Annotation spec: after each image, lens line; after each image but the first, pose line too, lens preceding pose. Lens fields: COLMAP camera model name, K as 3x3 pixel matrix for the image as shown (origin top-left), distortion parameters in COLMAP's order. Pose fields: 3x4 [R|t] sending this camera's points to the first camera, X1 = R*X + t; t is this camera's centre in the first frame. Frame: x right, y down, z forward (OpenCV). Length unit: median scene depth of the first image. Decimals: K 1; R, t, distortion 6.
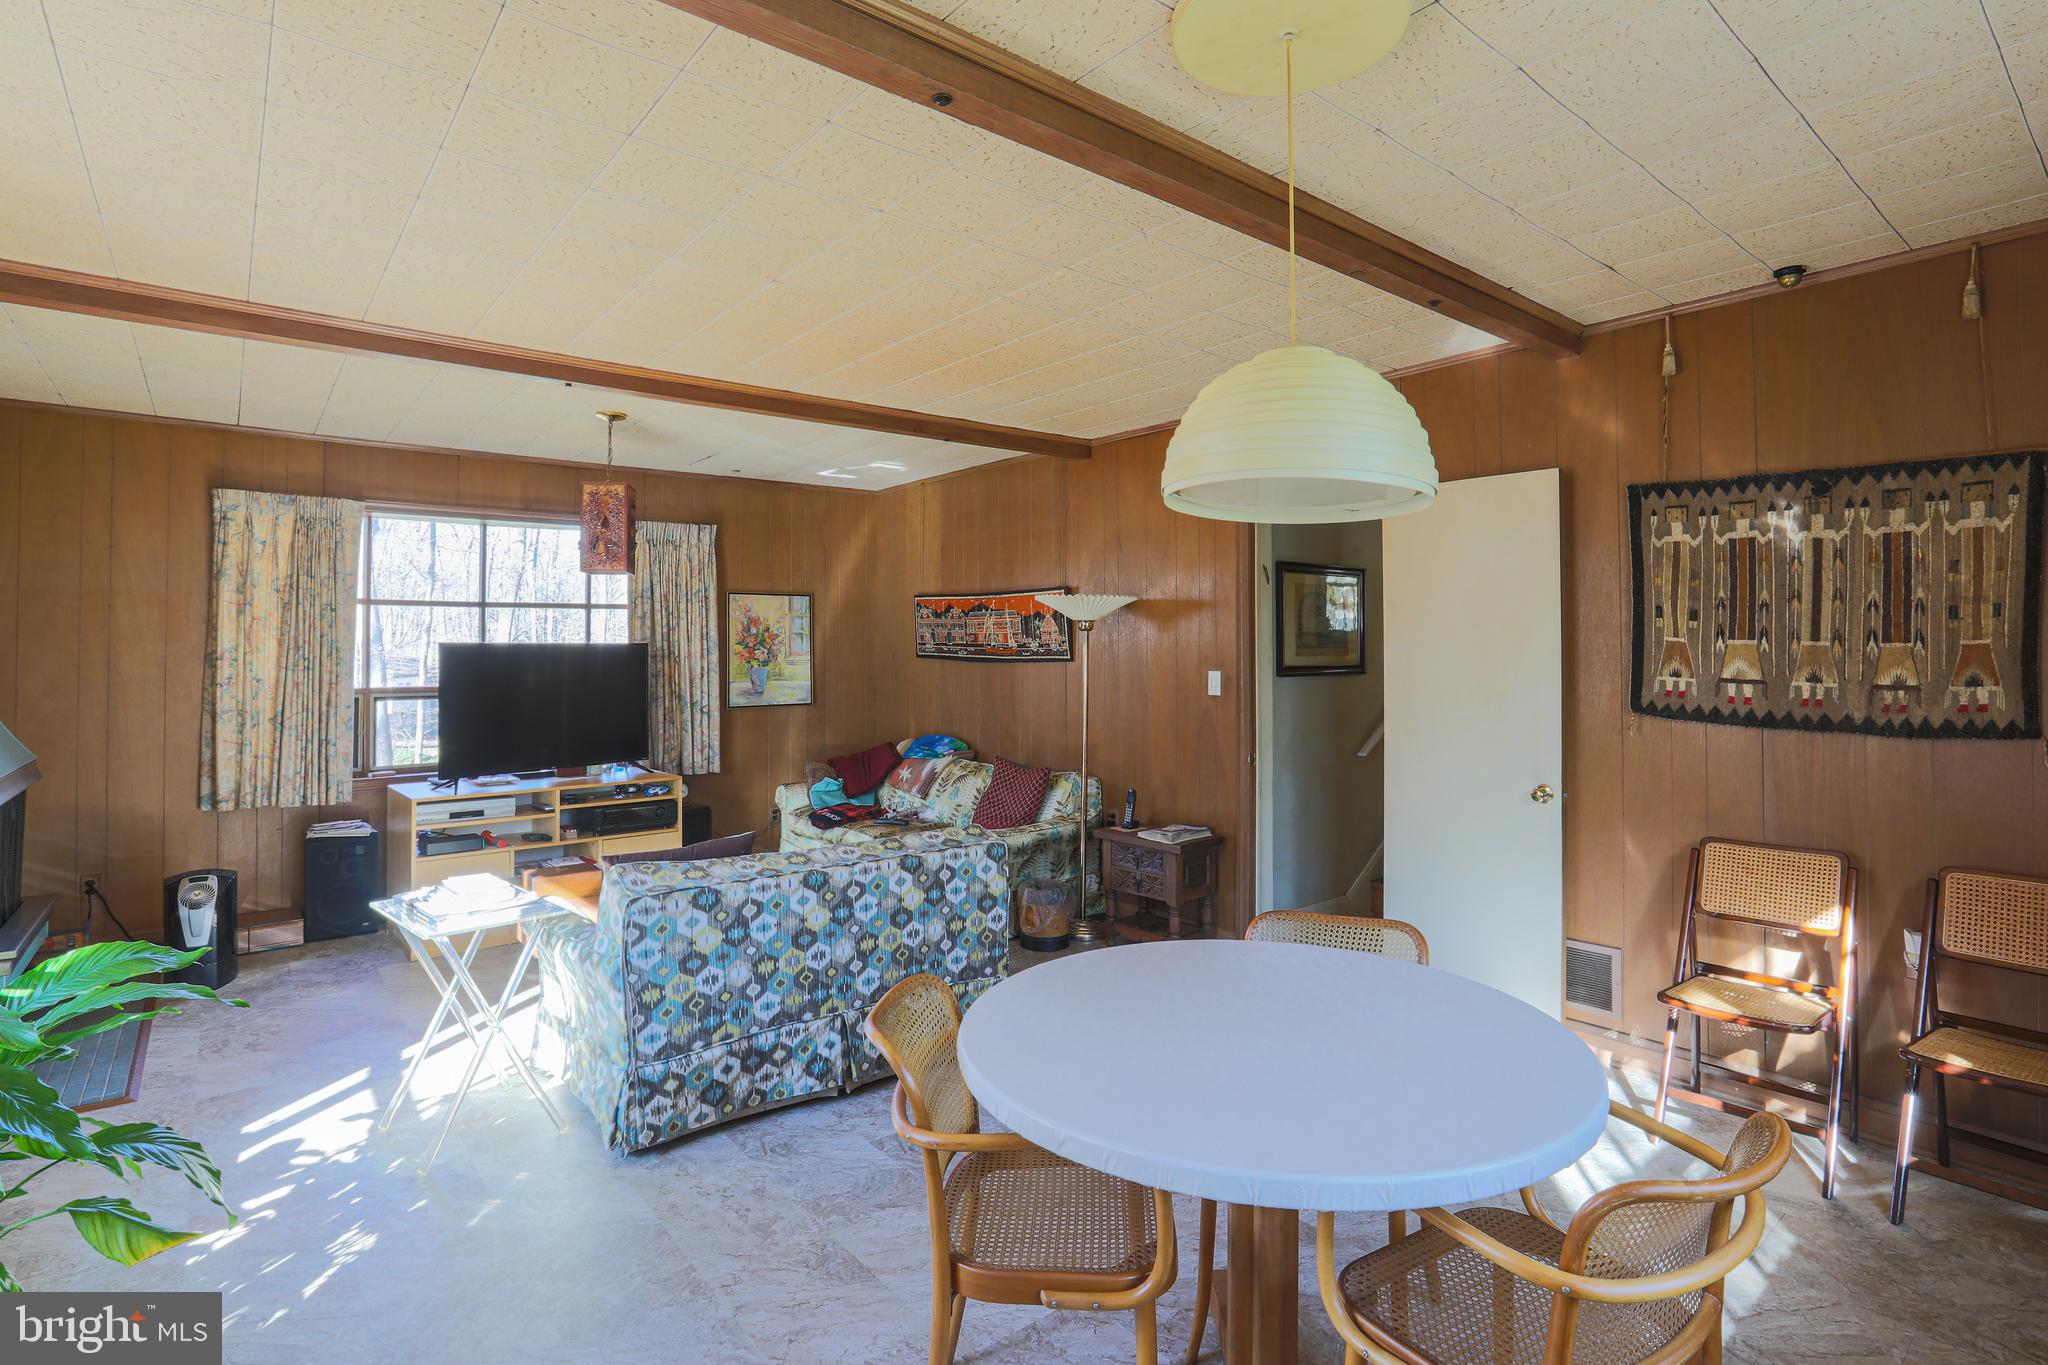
lens RADIAL K [[1004.3, 0, 1024.6], [0, 1004.3, 631.7], [0, 0, 1]] dist [-0.058179, 0.019894]
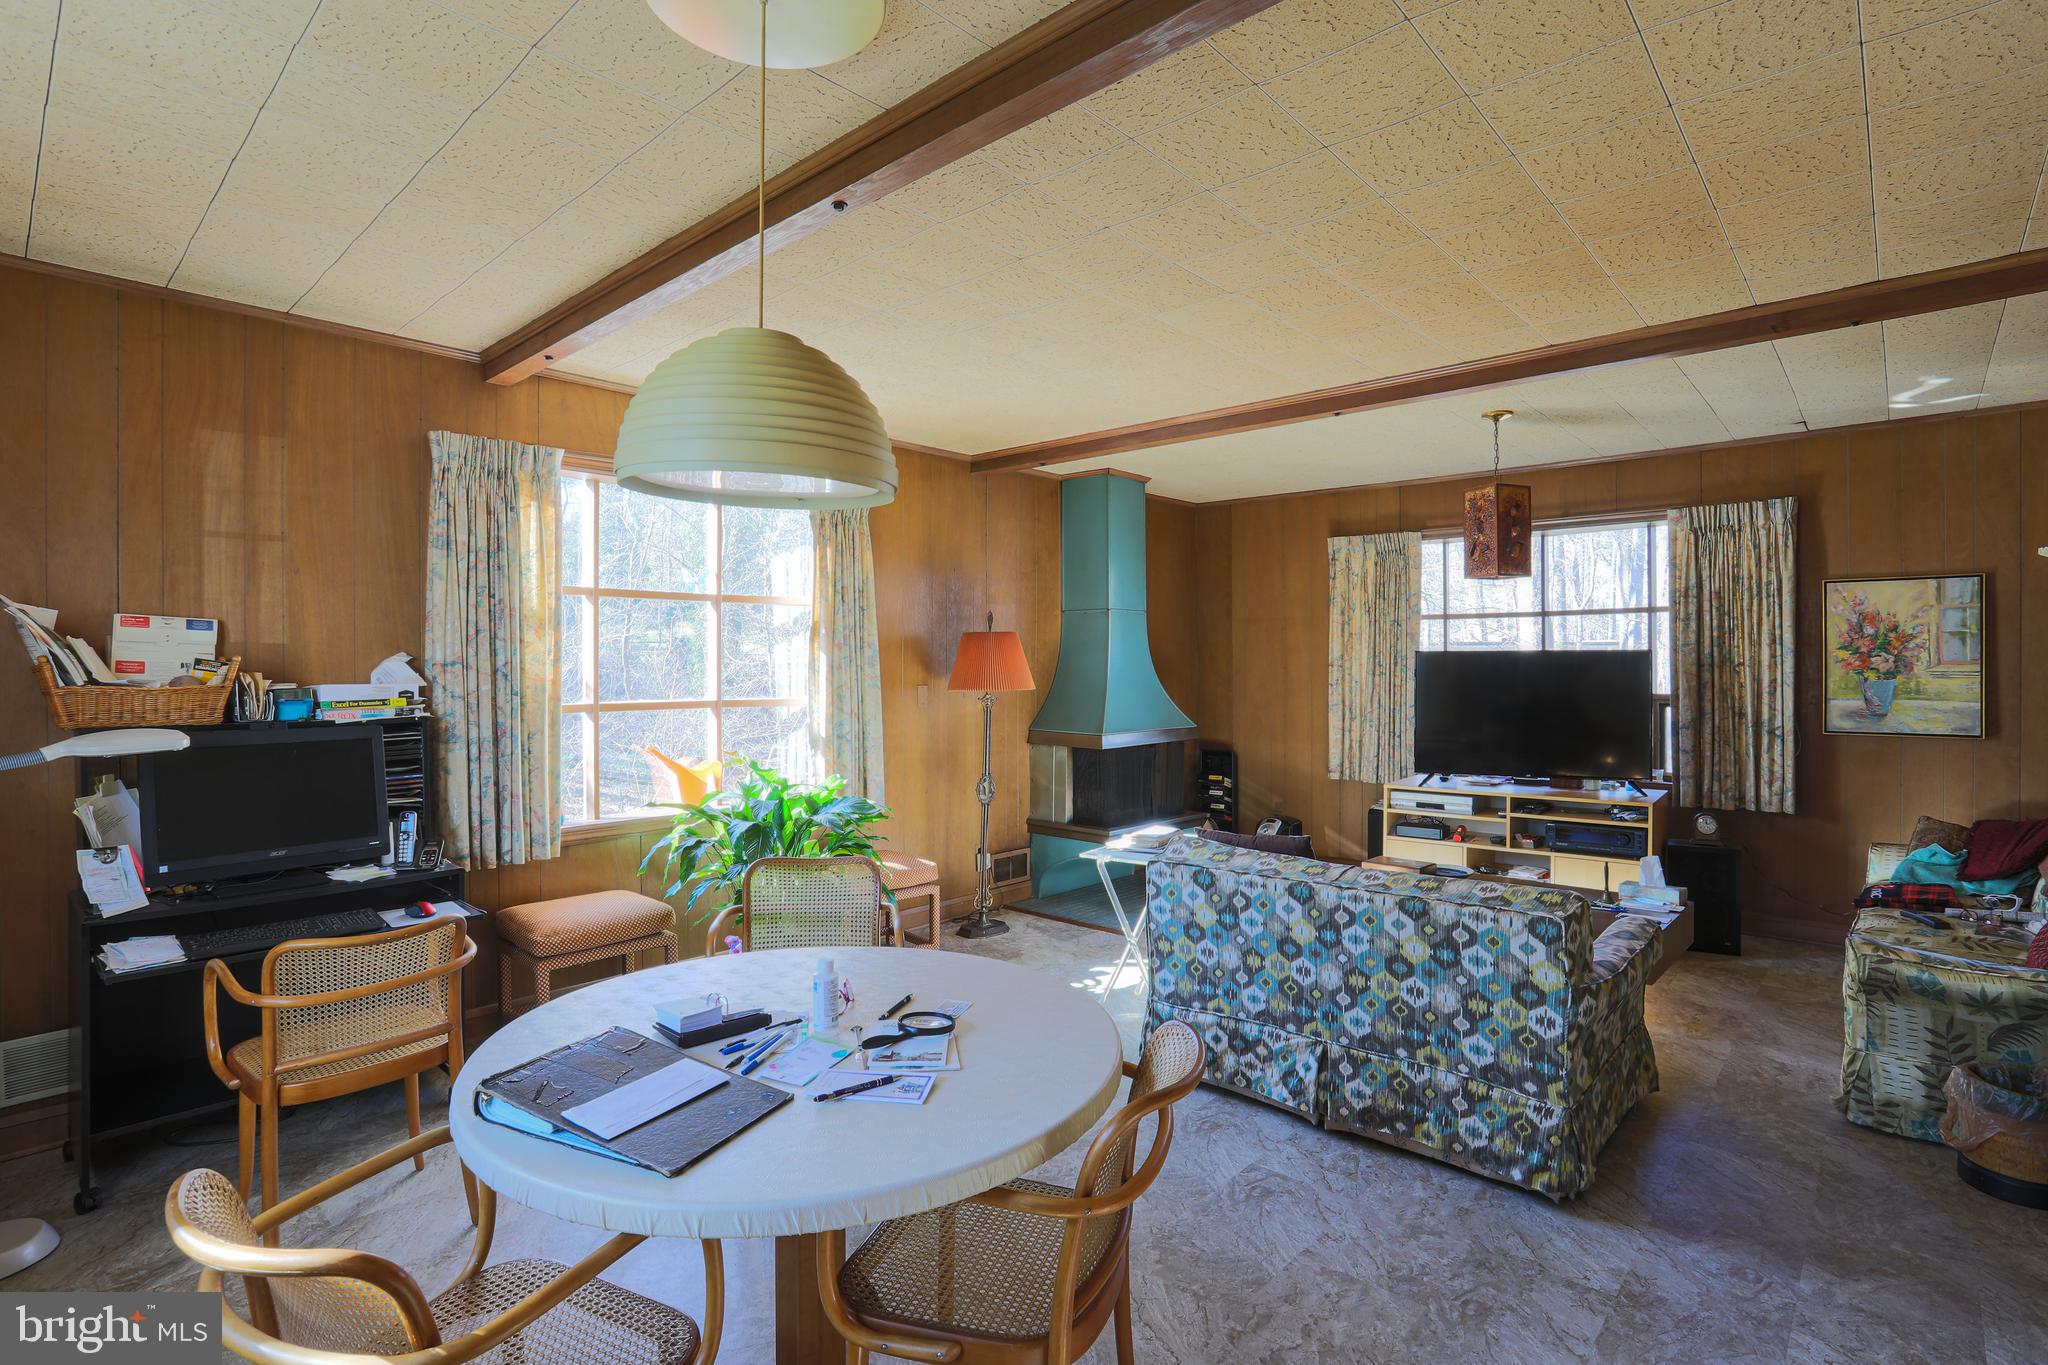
lens RADIAL K [[981.3, 0, 1028.8], [0, 981.3, 671.6], [0, 0, 1]] dist [-0.085379, 0.042485]
pose [[0.160149, 0.008902, -0.987053, 0.550547], [0.018489, 0.999757, 0.012016, 0.016812], [0.986920, -0.020174, 0.159945, 0.489293]]
